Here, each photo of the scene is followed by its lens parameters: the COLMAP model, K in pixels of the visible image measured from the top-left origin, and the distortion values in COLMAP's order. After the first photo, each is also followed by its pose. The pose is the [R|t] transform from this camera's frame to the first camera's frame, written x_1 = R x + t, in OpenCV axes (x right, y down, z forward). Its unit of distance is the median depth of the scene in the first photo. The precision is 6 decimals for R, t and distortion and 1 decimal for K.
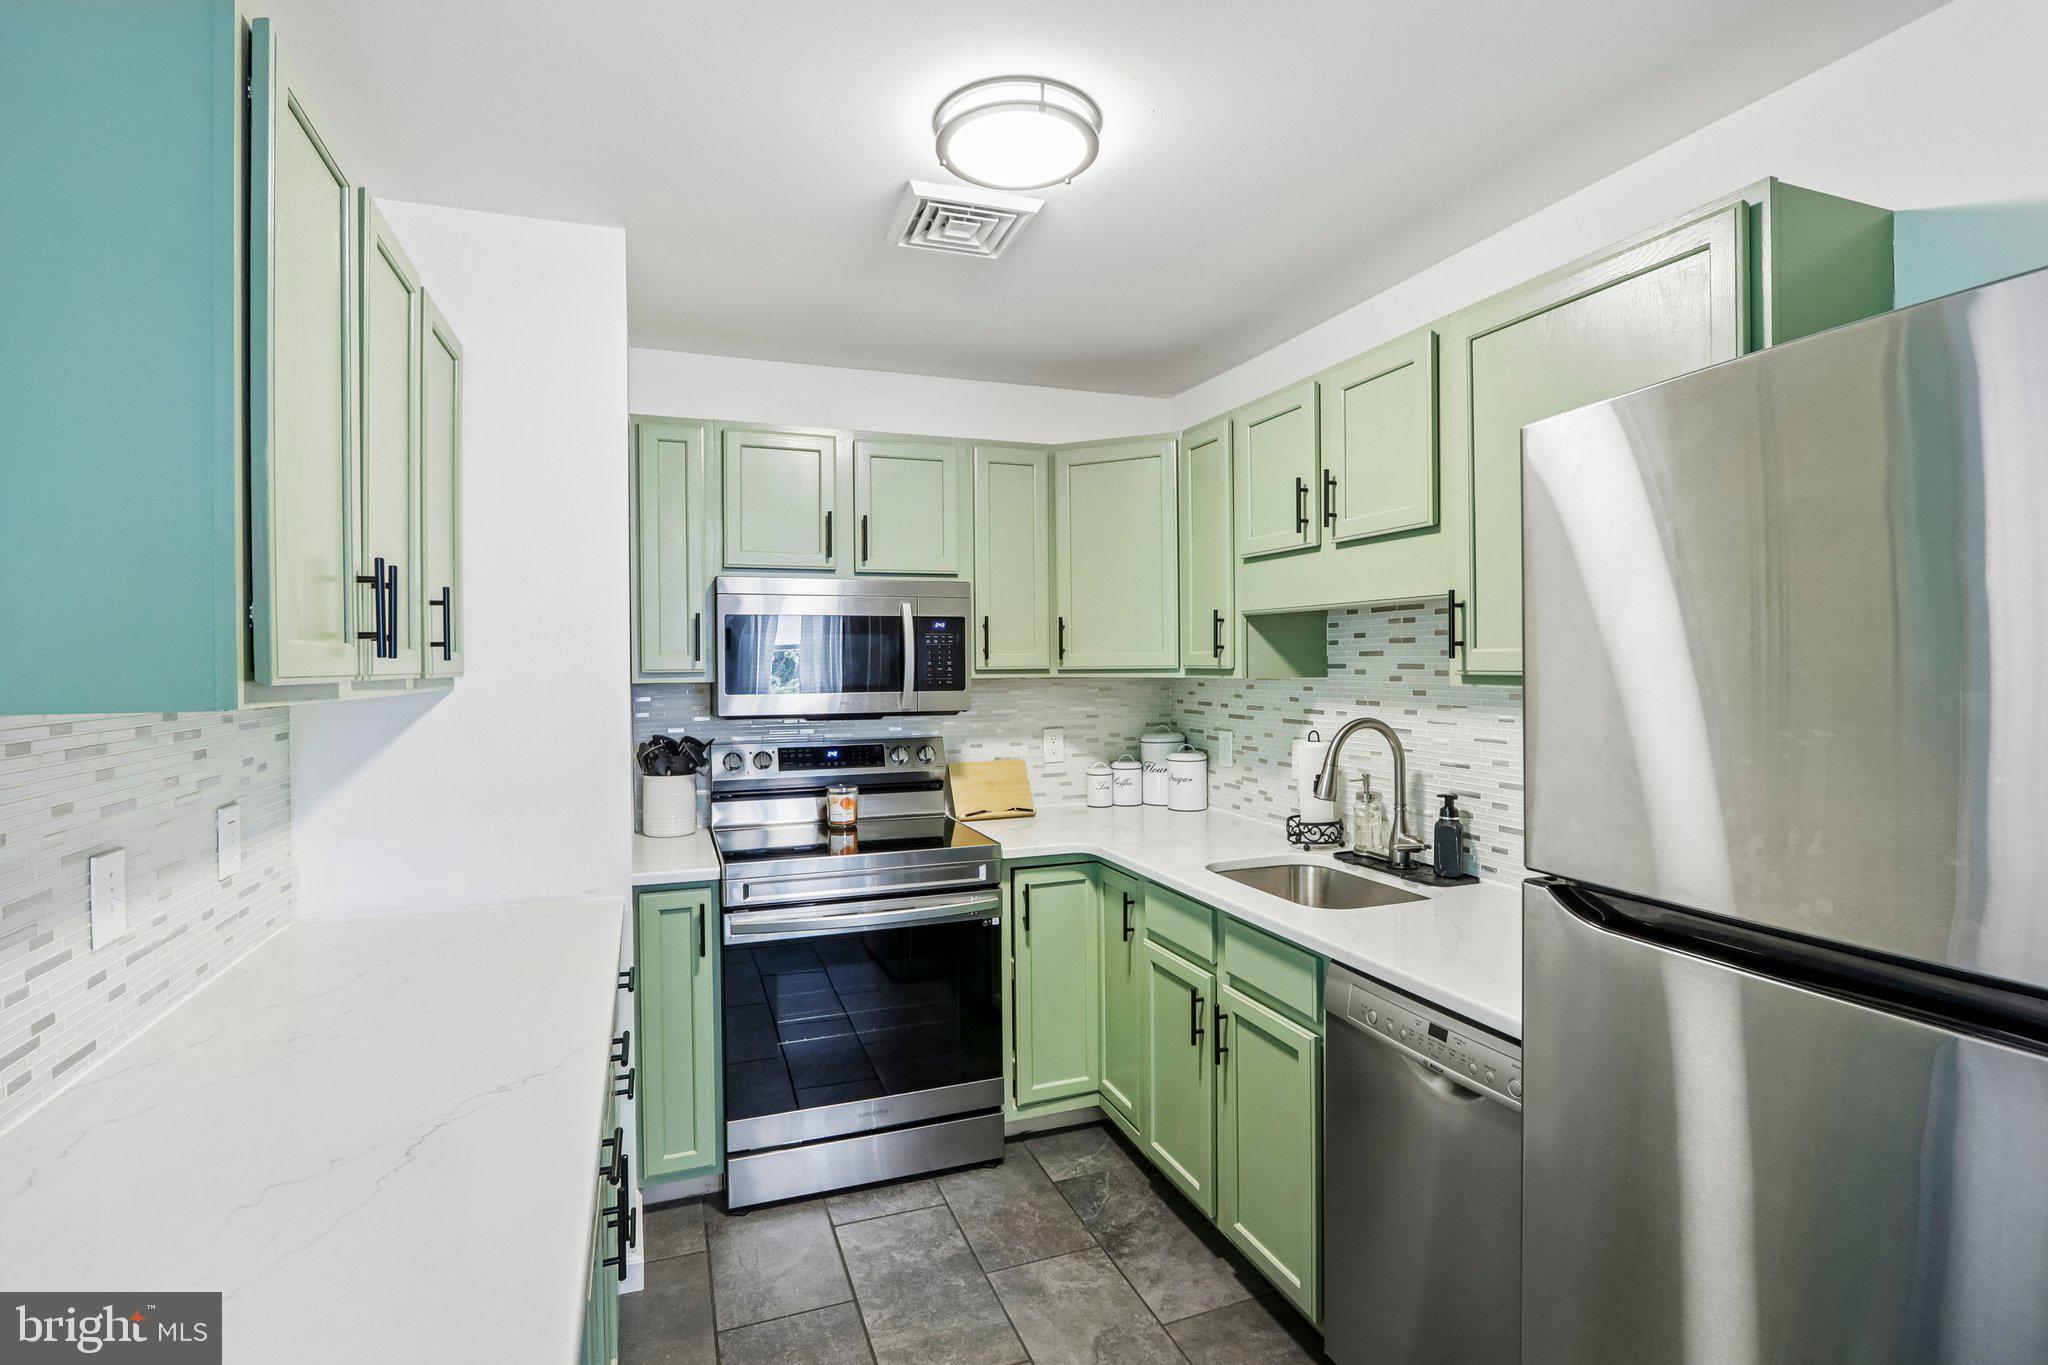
lens RADIAL K [[954.3, 0, 1007.2], [0, 954.3, 669.2], [0, 0, 1]] dist [-0.021560, 0.005151]
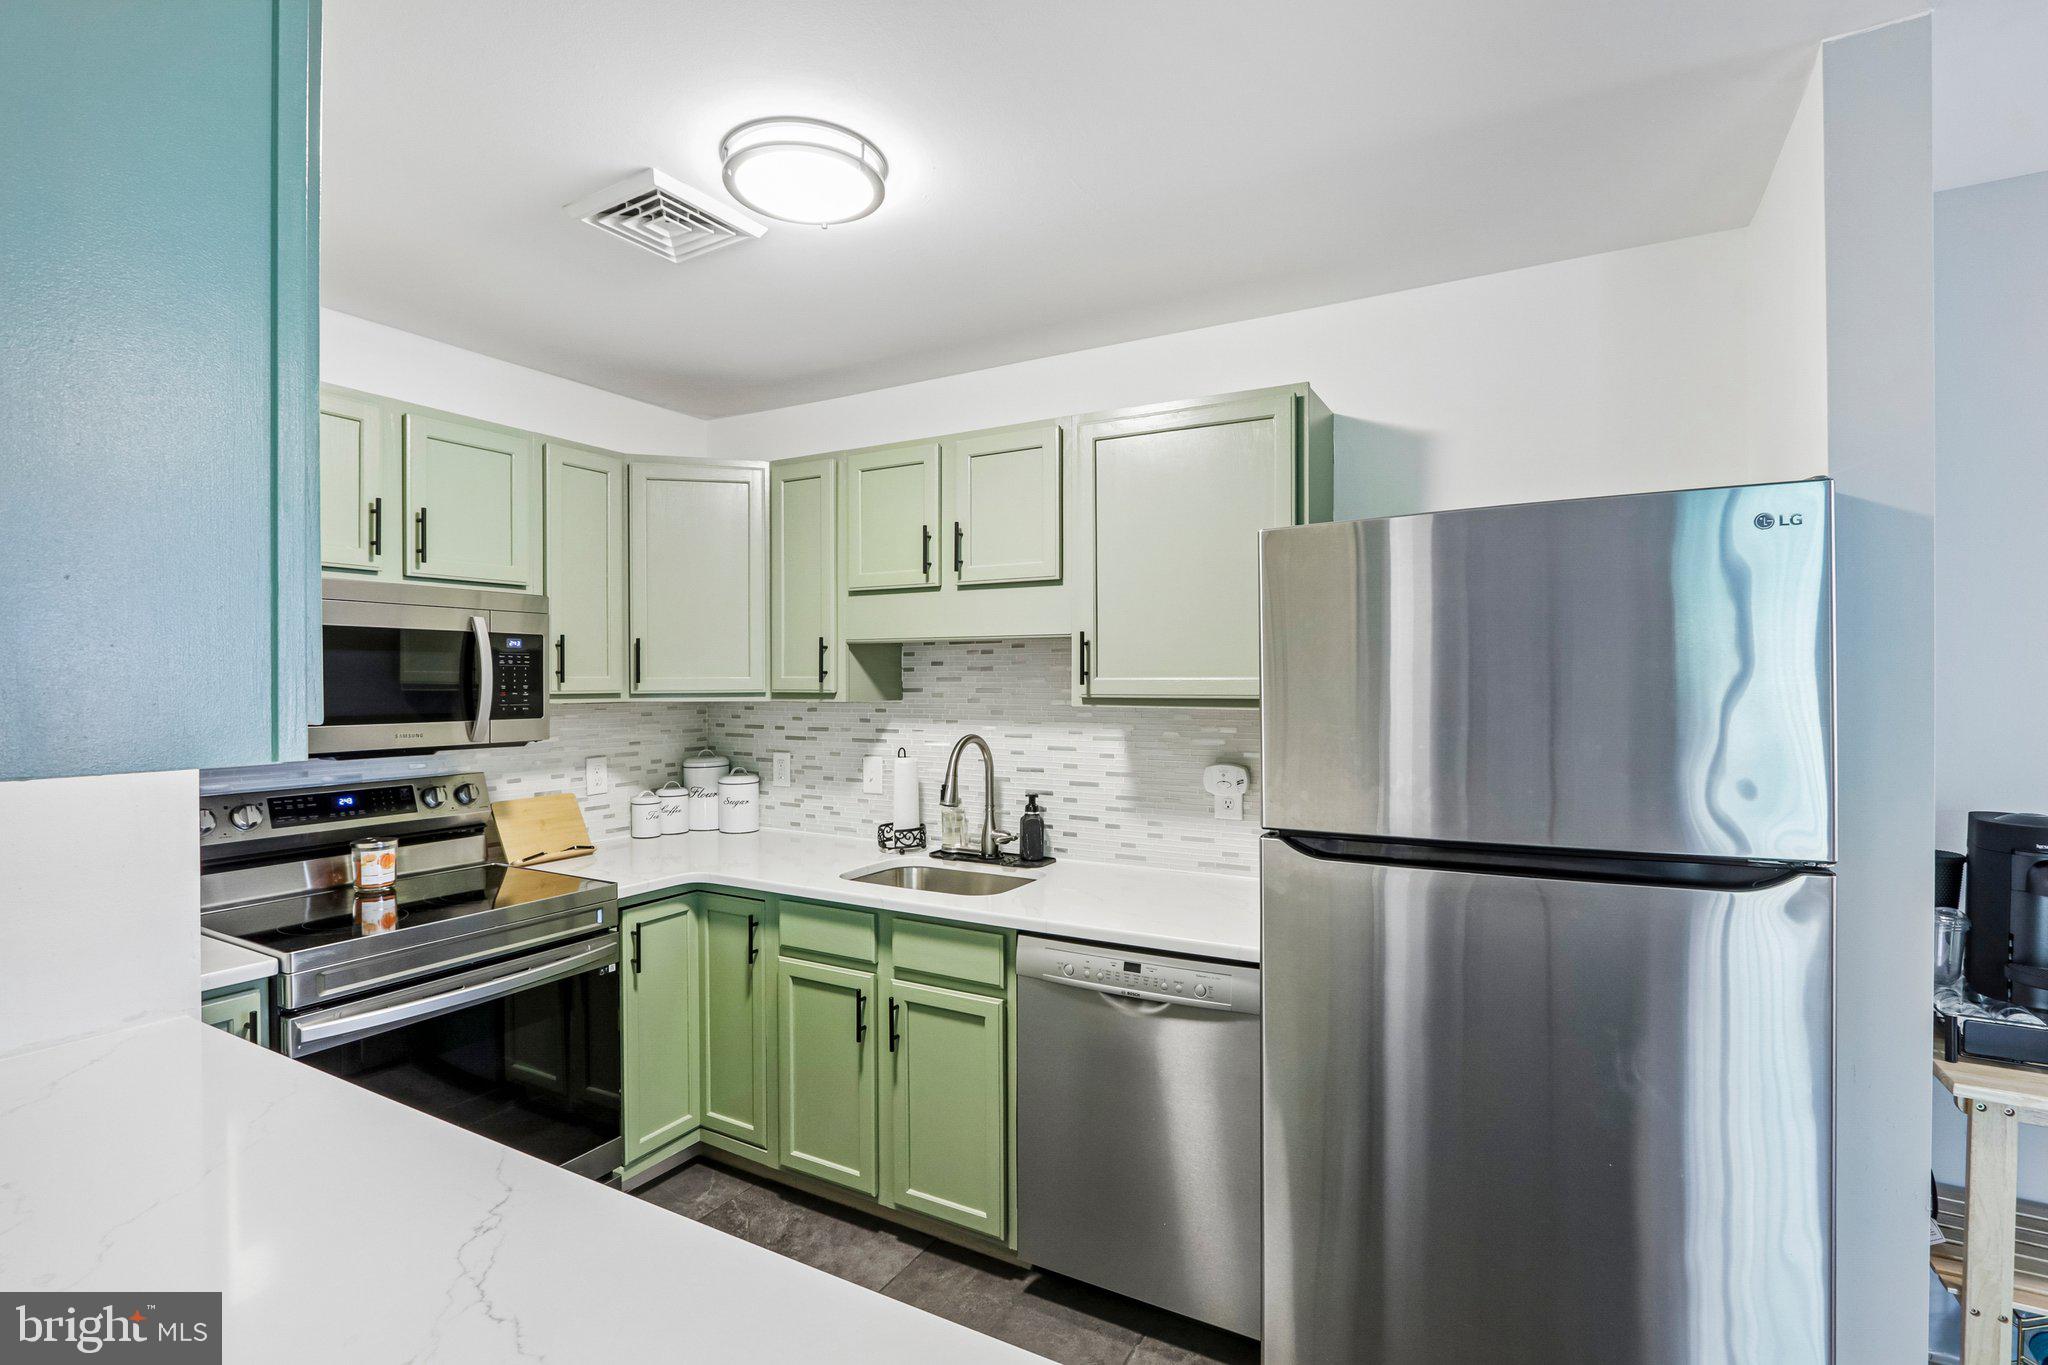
lens RADIAL K [[960.8, 0, 1007.3], [0, 960.8, 685.8], [0, 0, 1]] dist [-0.018055, 0.001286]
pose [[0.764699, 0.002484, 0.644383, -0.315099], [0.001193, 0.999985, -0.005271, -0.002318], [-0.644387, 0.004800, 0.764685, 0.048350]]
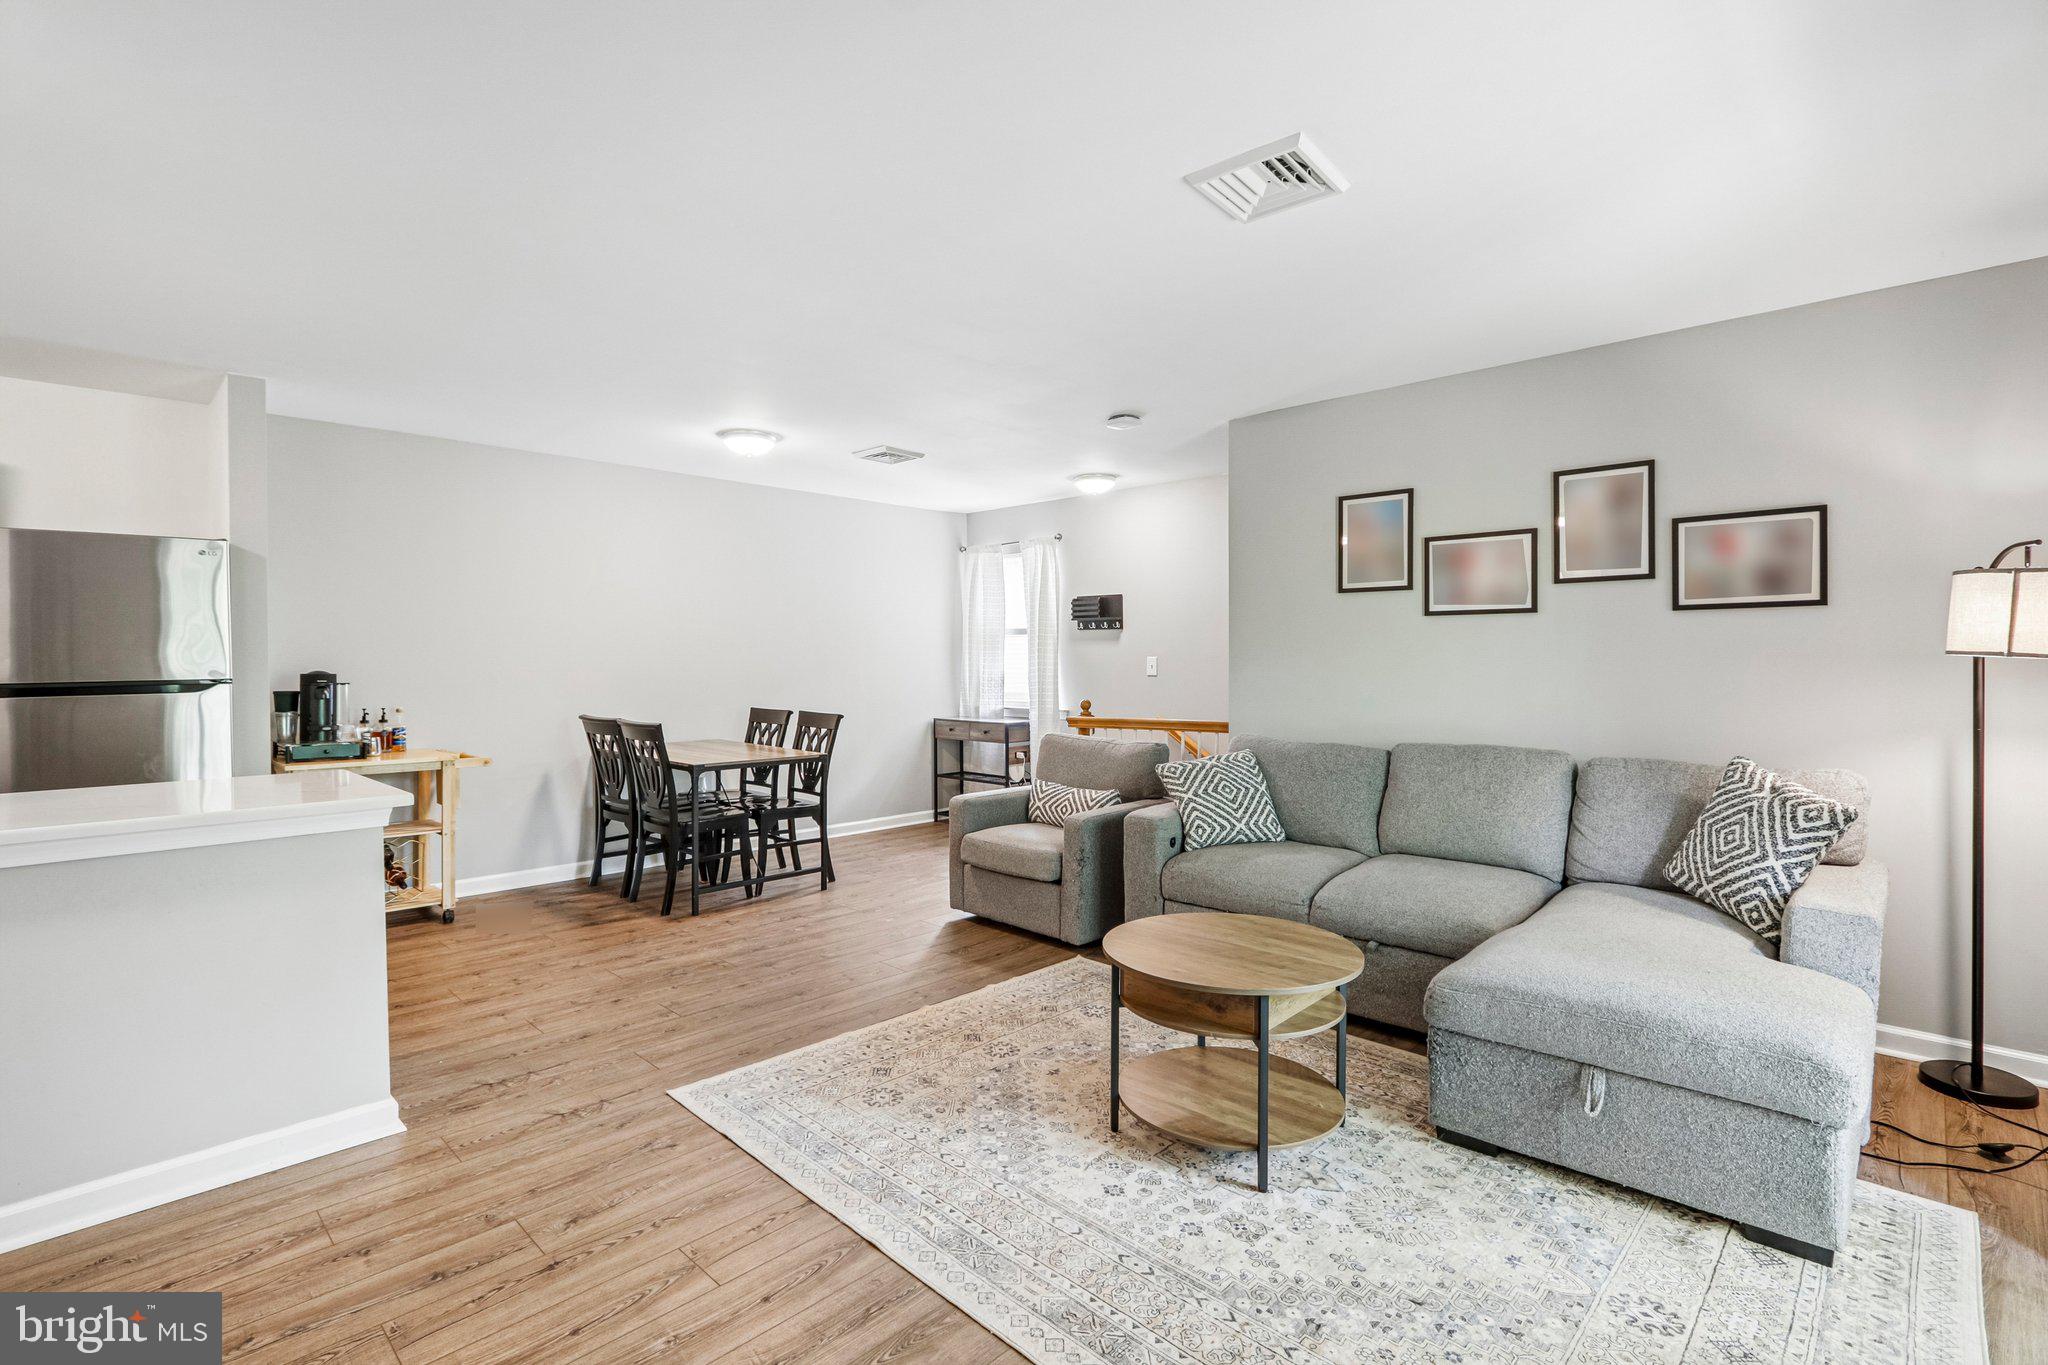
lens RADIAL K [[951.3, 0, 1006.4], [0, 951.3, 672.4], [0, 0, 1]] dist [-0.017835, 0.001649]
pose [[-0.428402, -0.005844, 0.903569, -1.396406], [0.012697, 0.999841, 0.012487, 0.076431], [-0.903499, 0.016822, -0.428260, -0.287551]]
